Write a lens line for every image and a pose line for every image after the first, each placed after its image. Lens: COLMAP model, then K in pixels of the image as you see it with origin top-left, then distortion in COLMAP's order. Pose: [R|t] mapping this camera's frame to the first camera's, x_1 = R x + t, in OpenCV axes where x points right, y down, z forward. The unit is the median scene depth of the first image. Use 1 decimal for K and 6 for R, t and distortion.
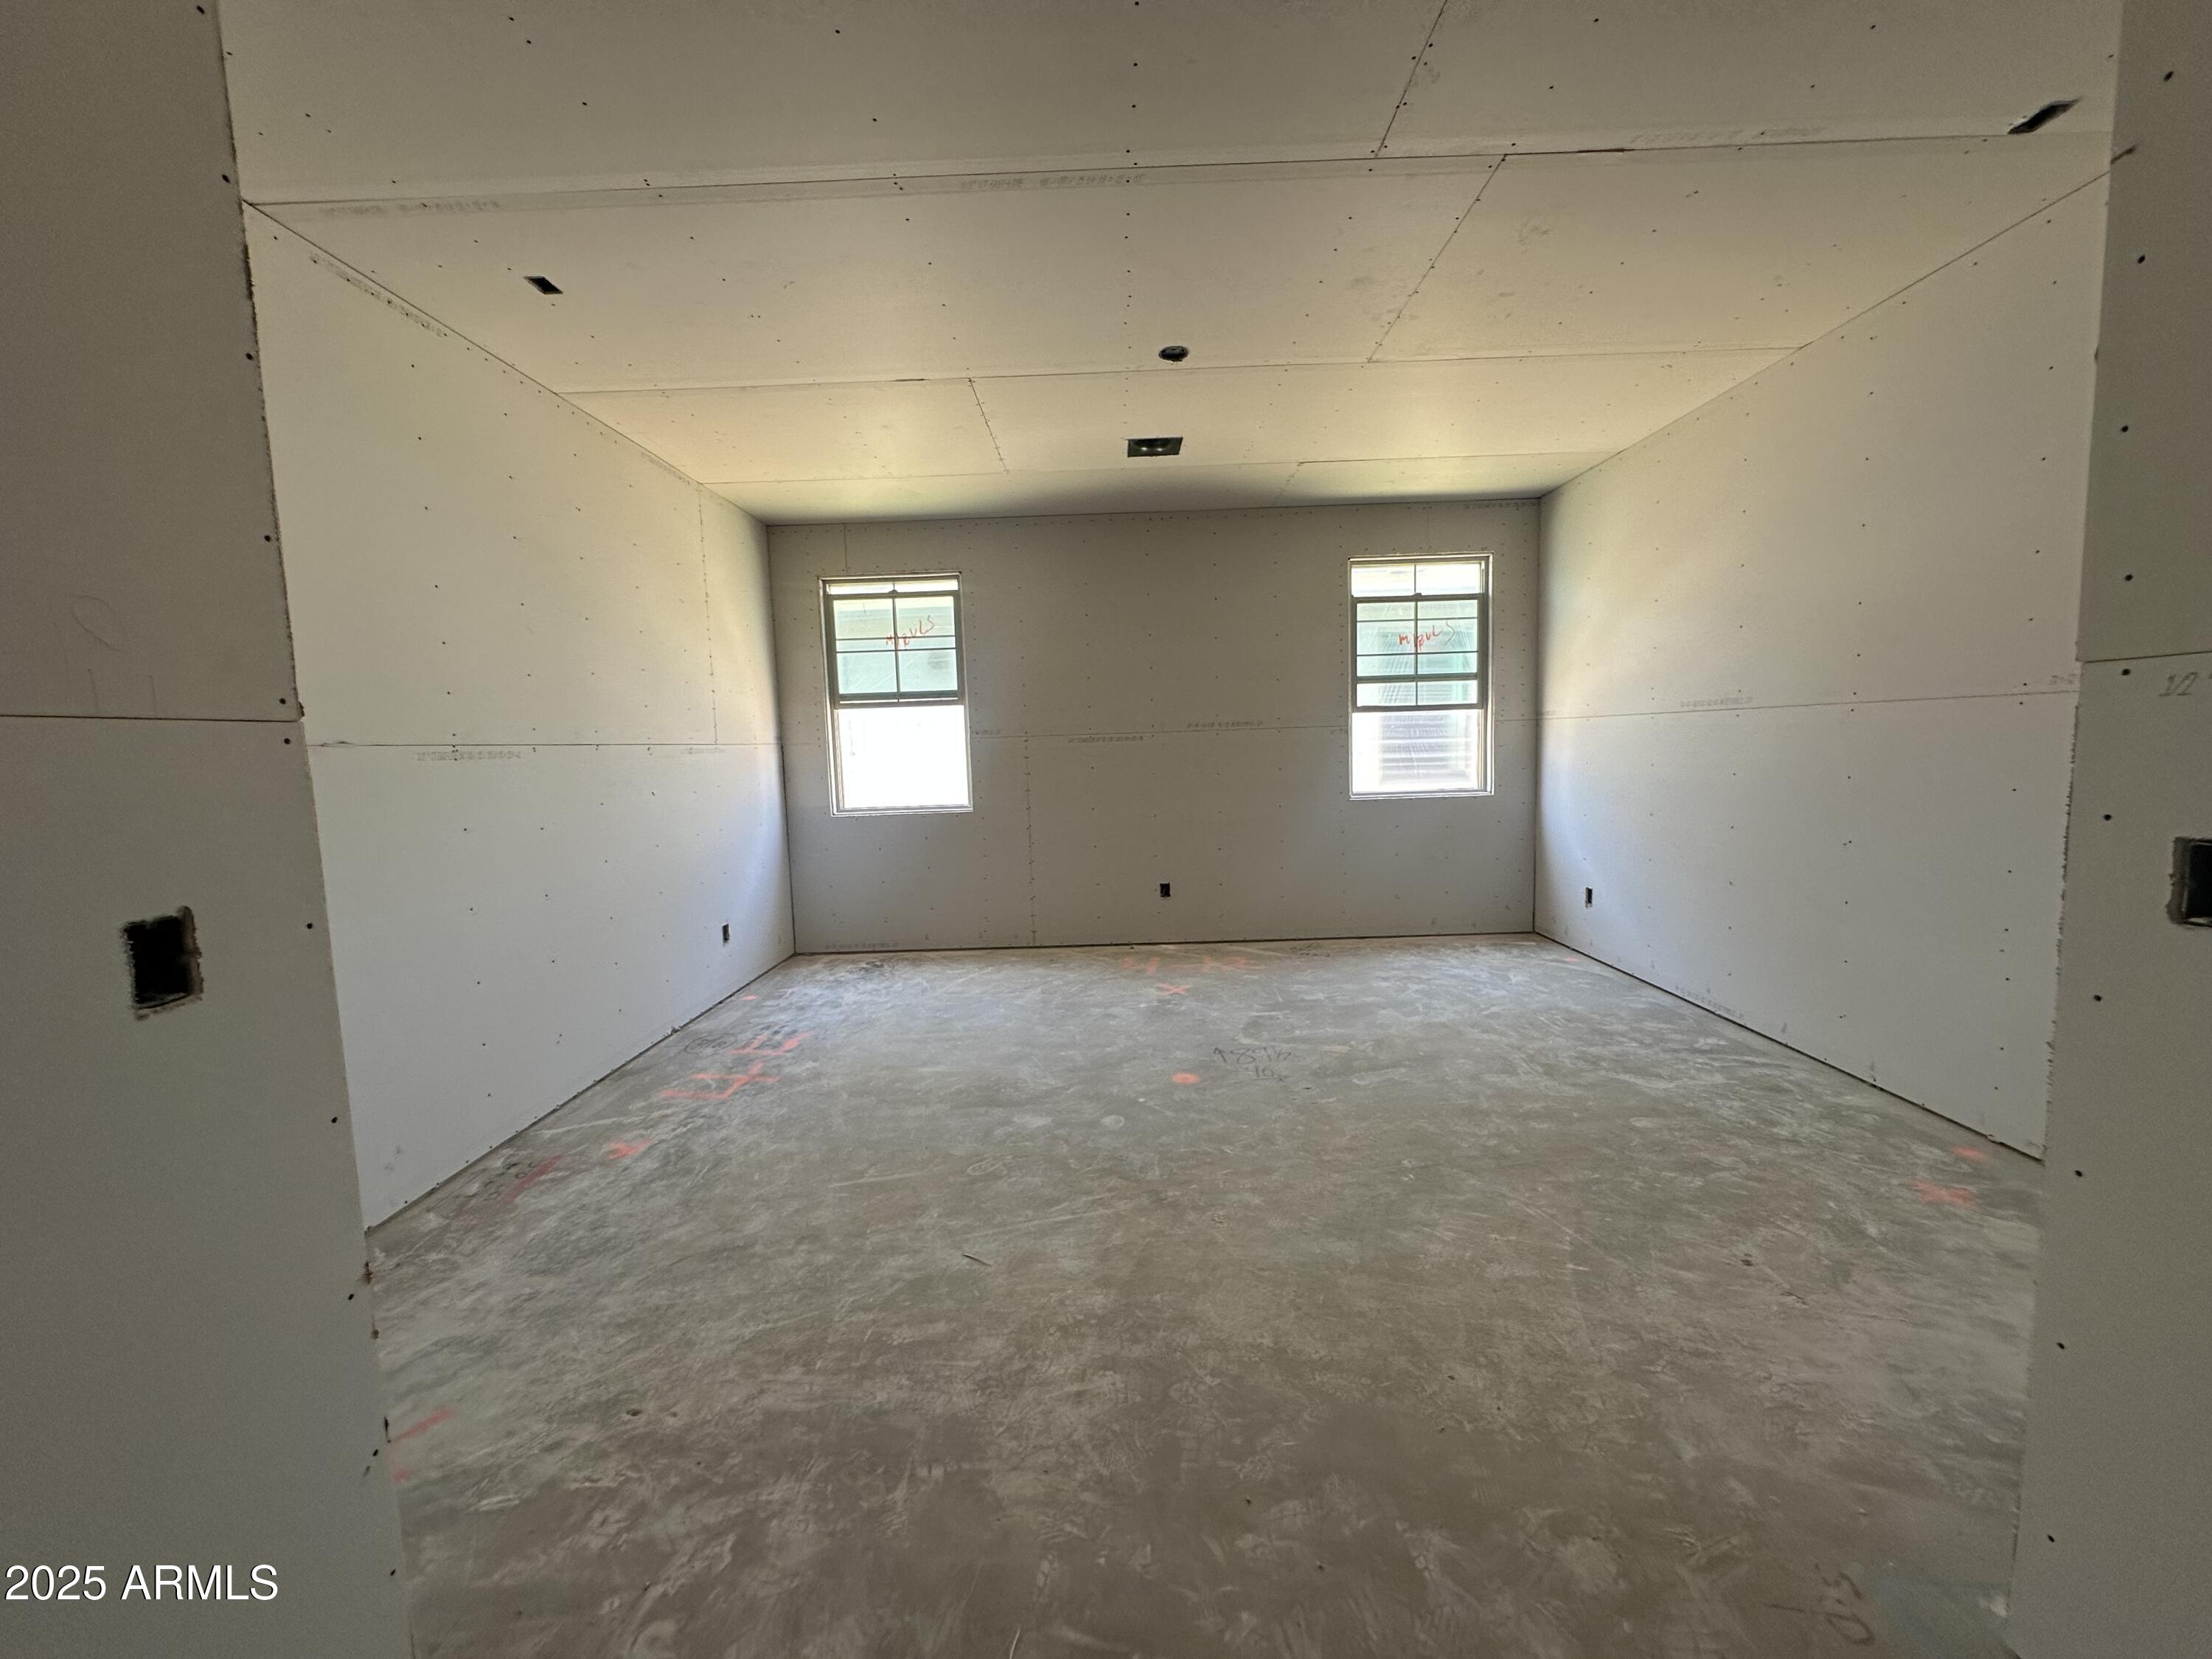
lens RADIAL K [[883.3, 0, 1106.0], [0, 883.3, 829.5], [0, 0, 1]] dist [-0.004545, 0.001616]
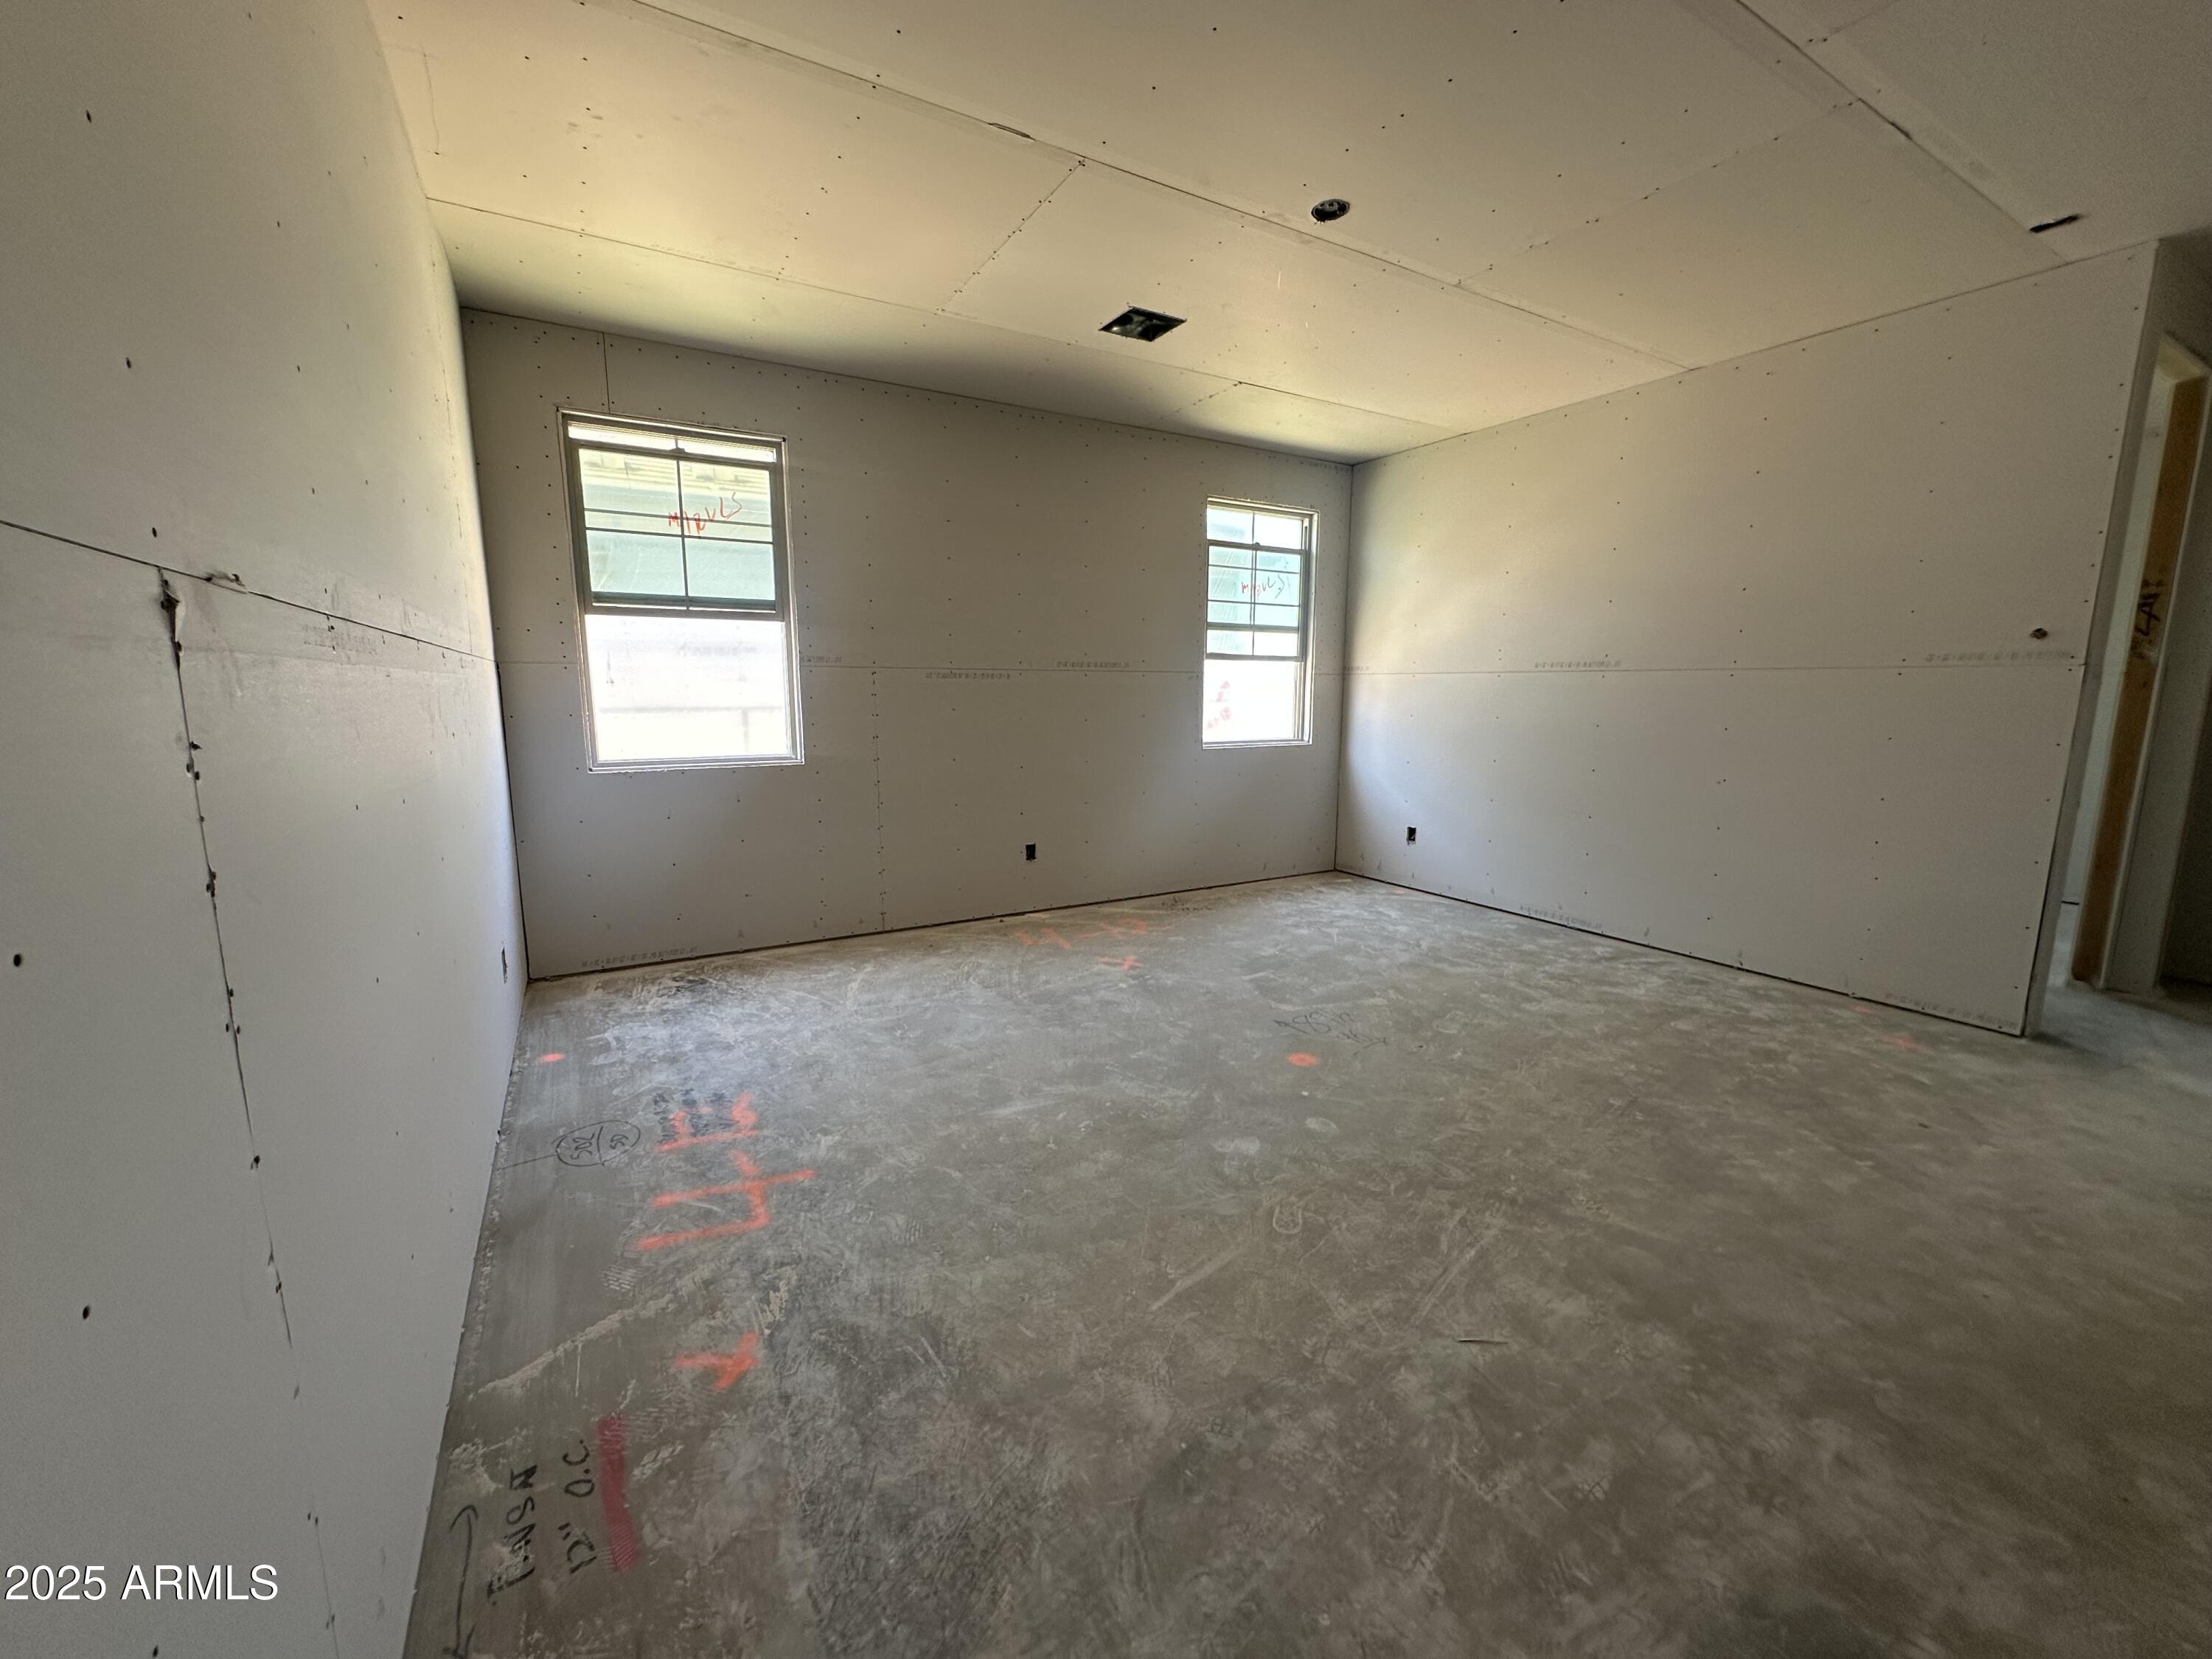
lens RADIAL K [[883.3, 0, 1106.0], [0, 883.3, 829.5], [0, 0, 1]] dist [-0.004545, 0.001616]
pose [[0.856012, -0.047015, 0.514814, -0.430912], [0.019453, 0.998080, 0.058804, -0.005139], [-0.516590, -0.040322, 0.855283, 0.284998]]
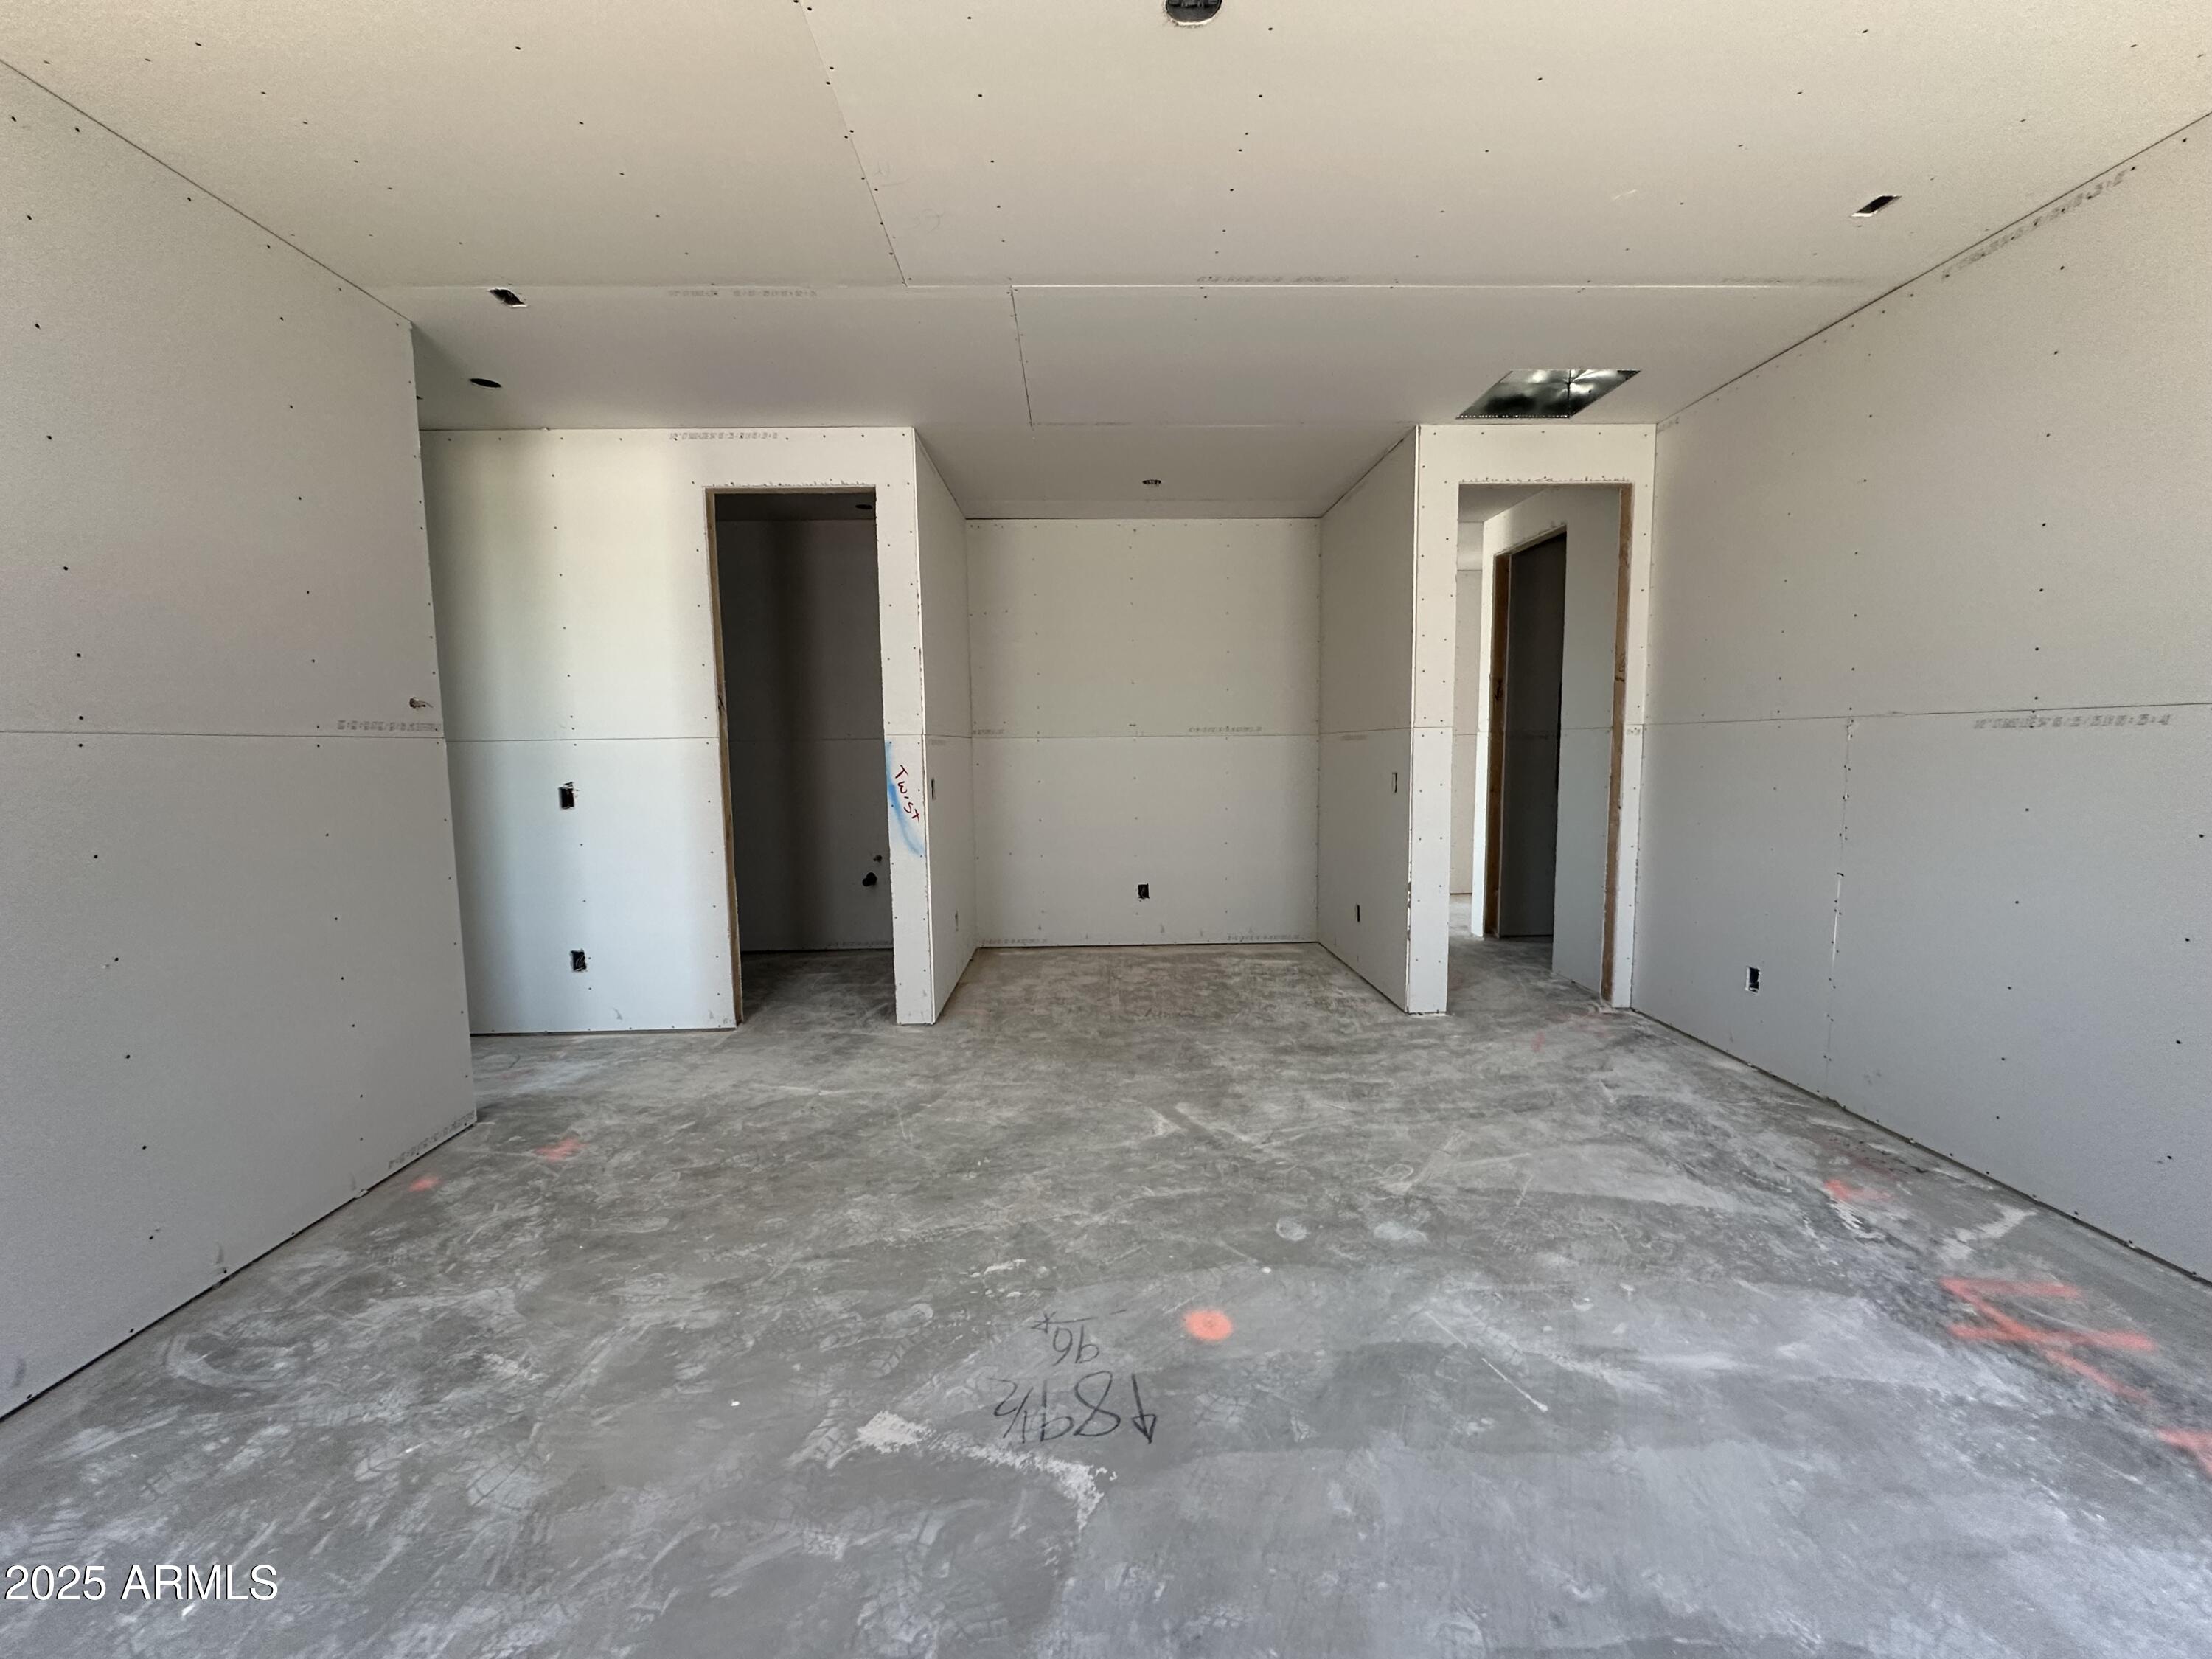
lens RADIAL K [[883.3, 0, 1106.0], [0, 883.3, 829.5], [0, 0, 1]] dist [-0.004545, 0.001616]
pose [[-0.998153, 0.049718, -0.034911, 0.130885], [0.042062, 0.980222, 0.193378, -0.124599], [0.043835, 0.191552, -0.980503, 1.225765]]
